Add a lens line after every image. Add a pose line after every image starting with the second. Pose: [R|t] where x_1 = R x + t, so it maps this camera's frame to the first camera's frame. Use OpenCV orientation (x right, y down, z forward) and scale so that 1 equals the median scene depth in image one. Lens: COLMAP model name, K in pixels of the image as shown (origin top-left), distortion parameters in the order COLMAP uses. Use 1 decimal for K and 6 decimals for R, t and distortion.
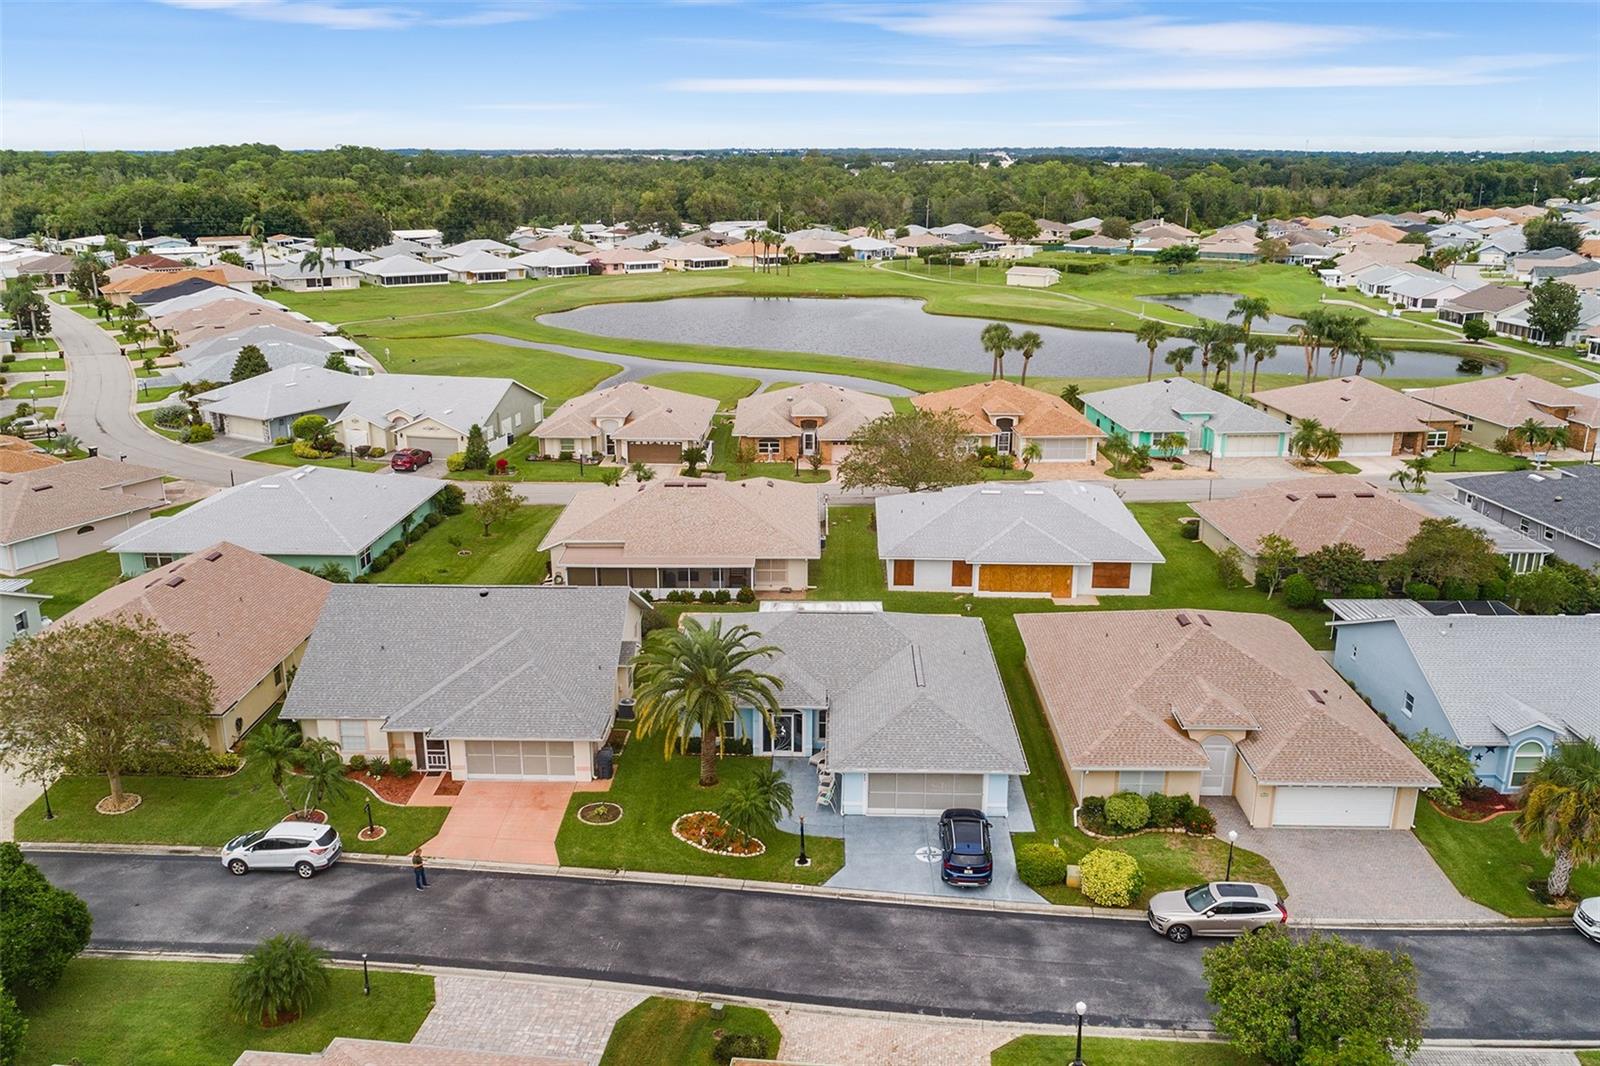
lens RADIAL K [[1272.6, 0, 800.0], [0, 1272.6, 533.0], [0, 0, 1]] dist [-0.010462, 0.002415]
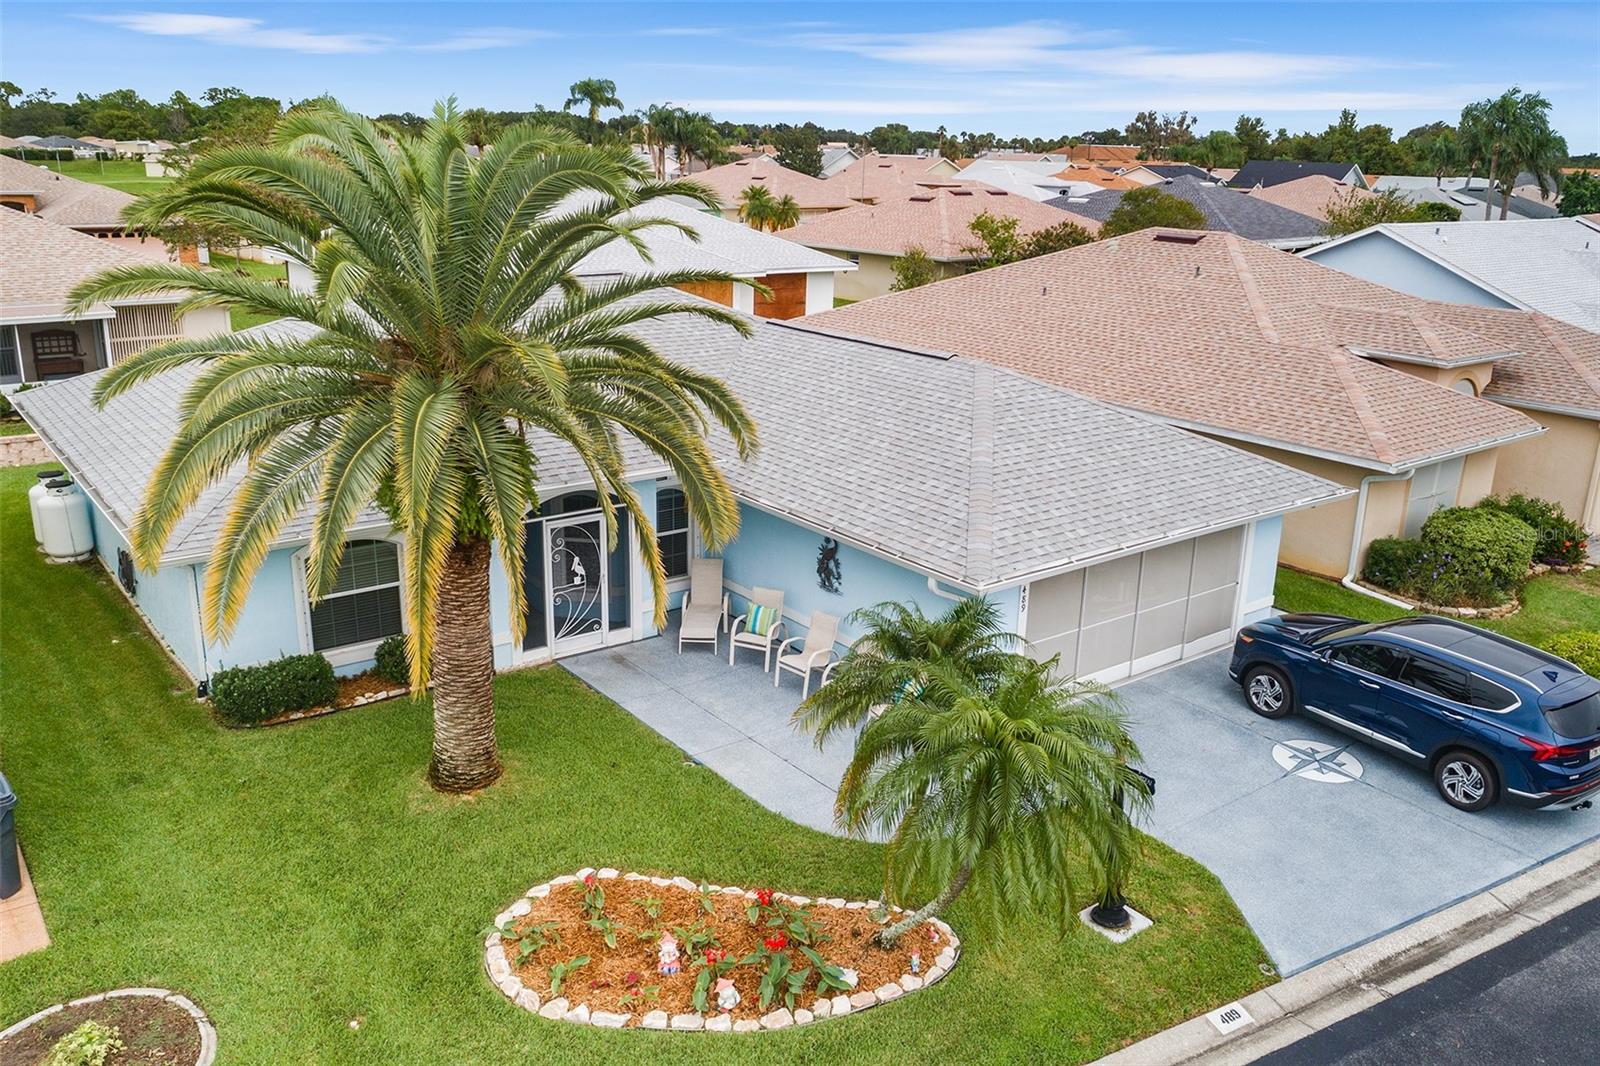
lens RADIAL K [[1272.6, 0, 800.0], [0, 1272.6, 533.0], [0, 0, 1]] dist [-0.010462, 0.002415]
pose [[0.777304, -0.166857, 0.606594, -0.187809], [0.156430, 0.985167, 0.070538, 0.152735], [-0.609367, 0.040060, 0.791876, 0.824711]]
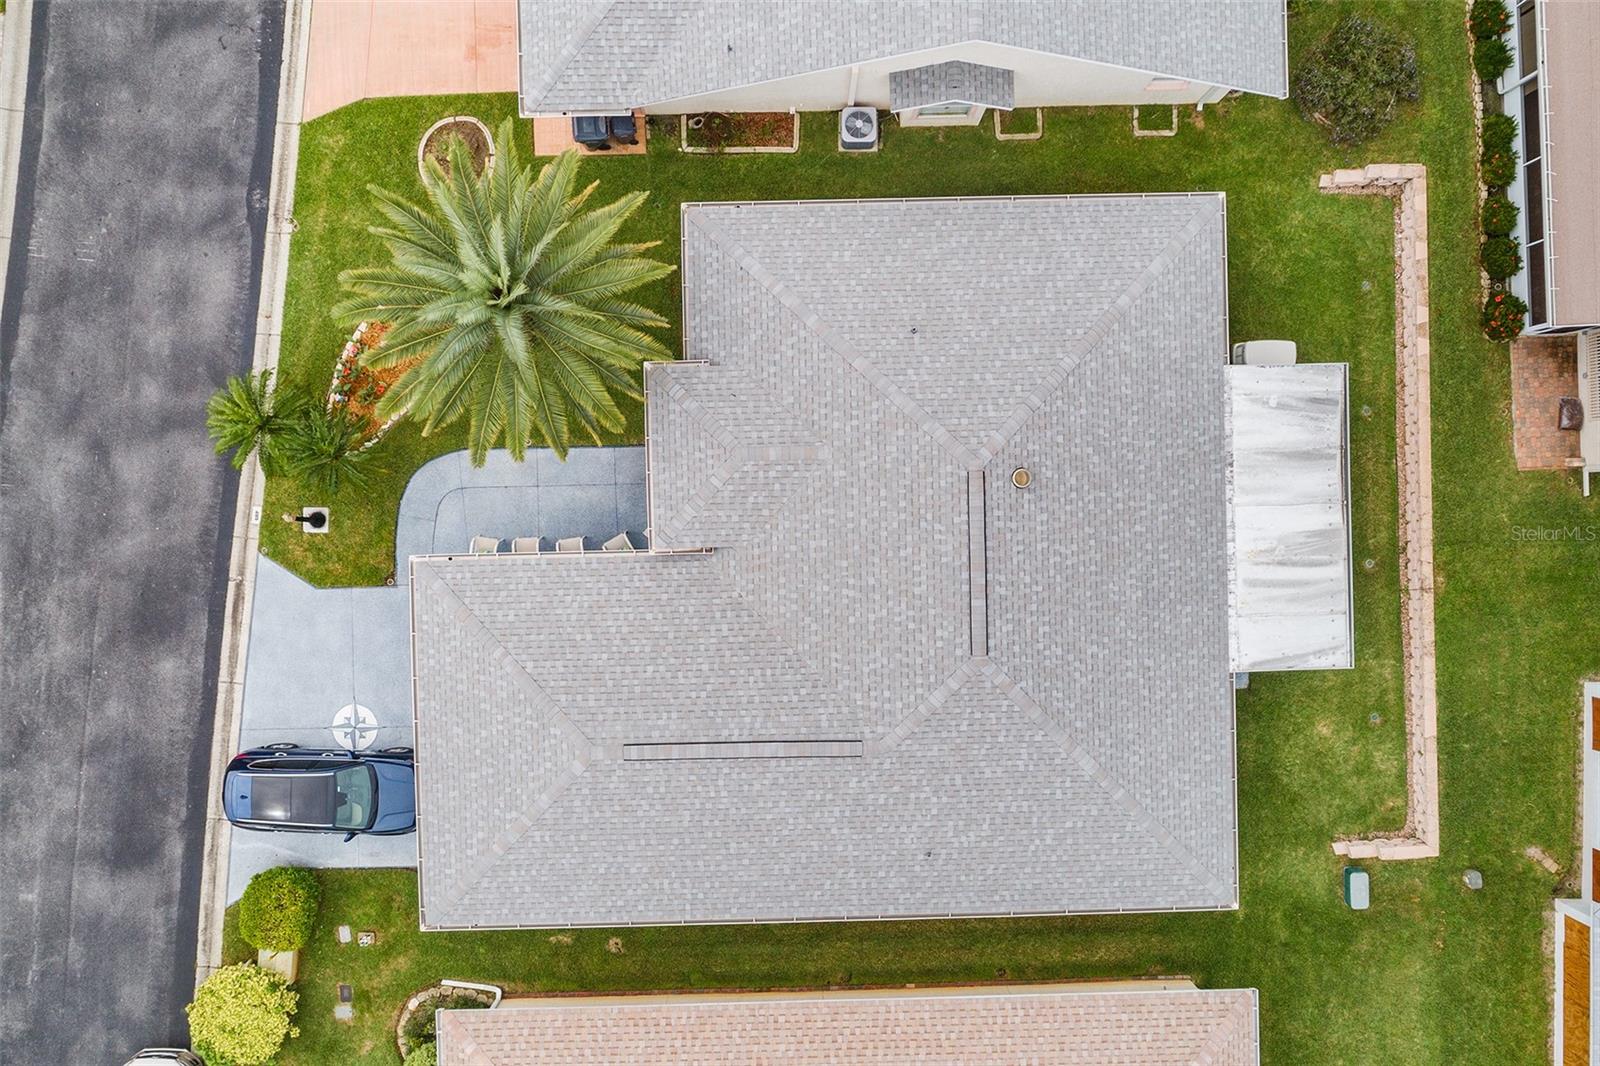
lens RADIAL K [[1272.6, 0, 800.0], [0, 1272.6, 533.0], [0, 0, 1]] dist [-0.010462, 0.002415]
pose [[0.048627, 0.998775, 0.009158, 0.014091], [-0.297120, 0.005710, 0.954823, -0.389839], [0.953601, -0.049151, 0.297034, 1.030601]]
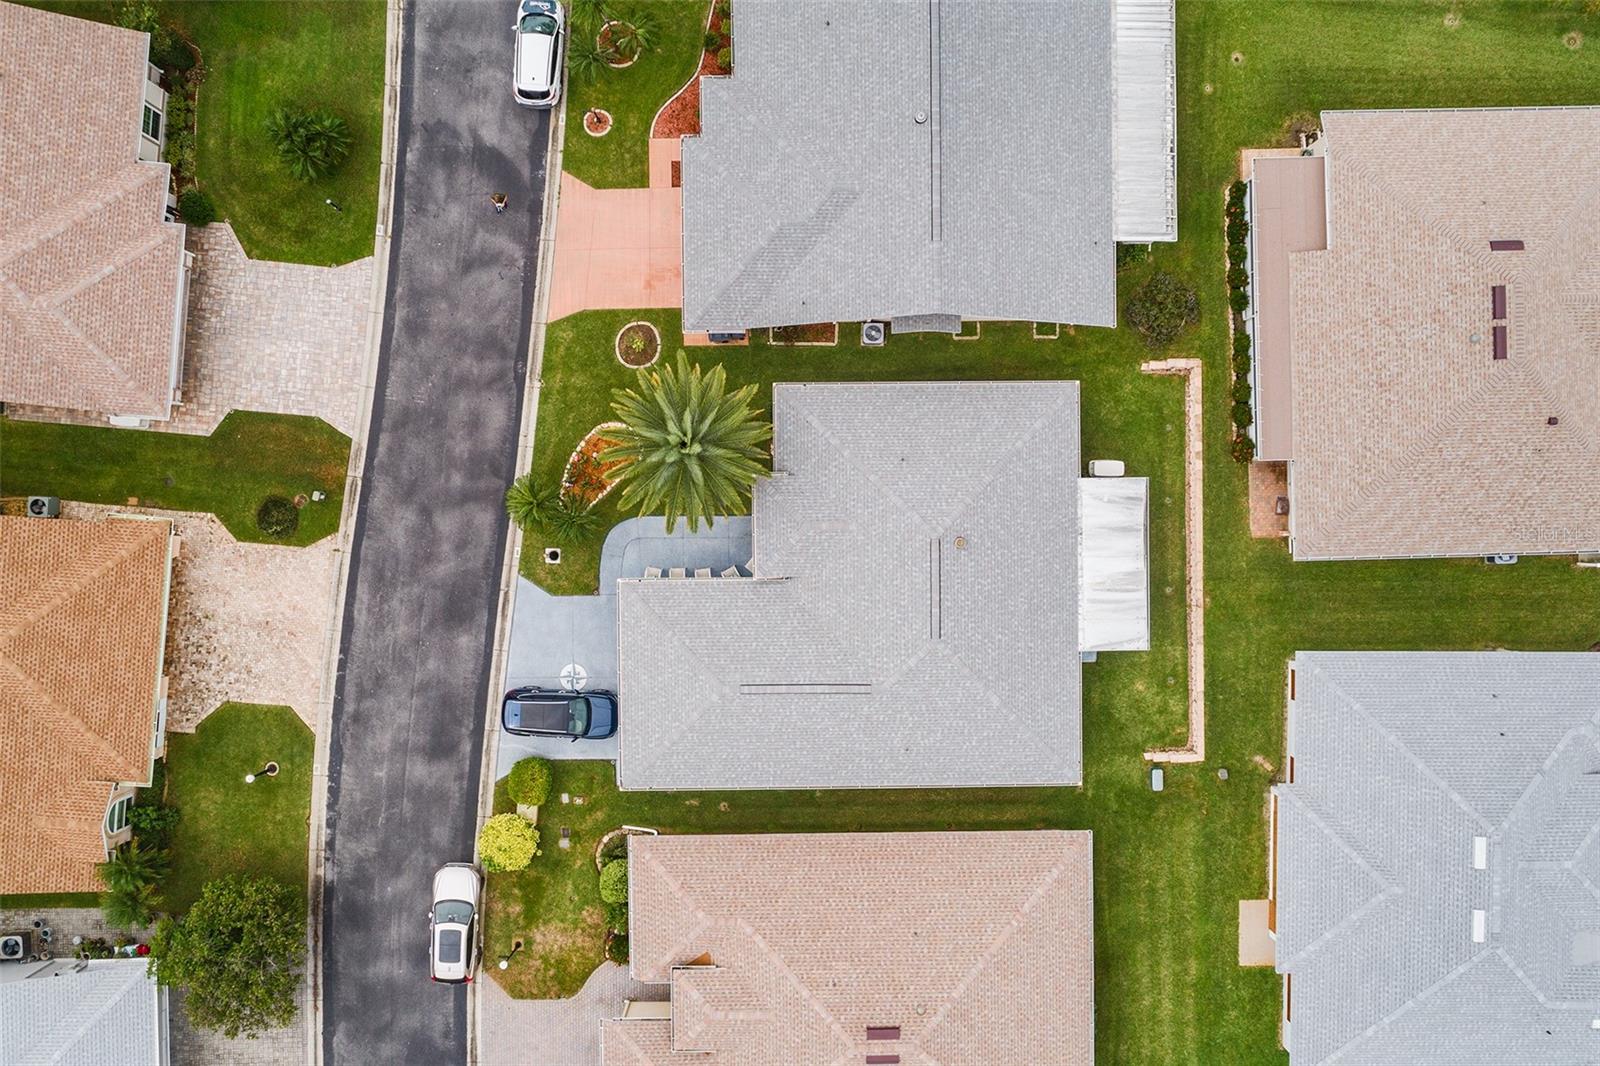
lens RADIAL K [[1272.6, 0, 800.0], [0, 1272.6, 533.0], [0, 0, 1]] dist [-0.010462, 0.002415]
pose [[0.034157, 0.999347, 0.011776, -0.021666], [-0.300513, -0.000968, 0.953777, -0.793123], [0.953166, -0.036117, 0.300283, 0.872255]]
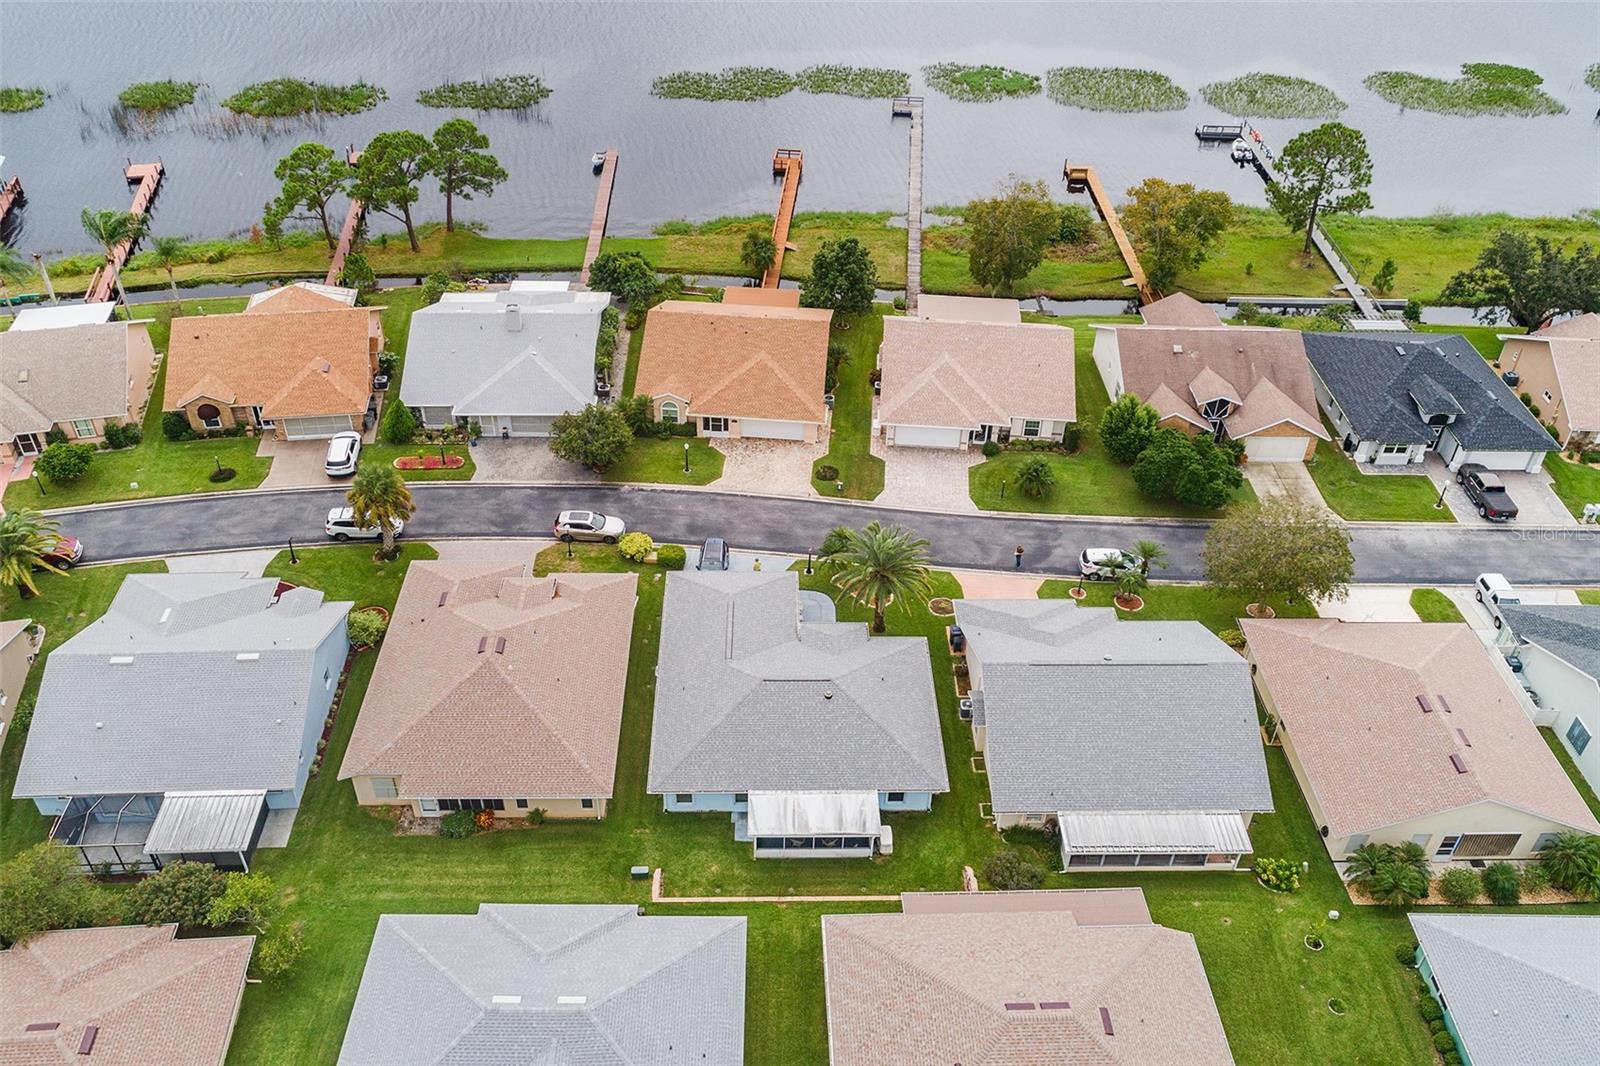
lens RADIAL K [[1272.6, 0, 800.0], [0, 1272.6, 533.0], [0, 0, 1]] dist [-0.010462, 0.002415]
pose [[-0.998509, 0.012853, -0.053054, 0.102351], [-0.036051, 0.574529, 0.817690, -1.151156], [0.040991, 0.818383, -0.573209, 1.913578]]
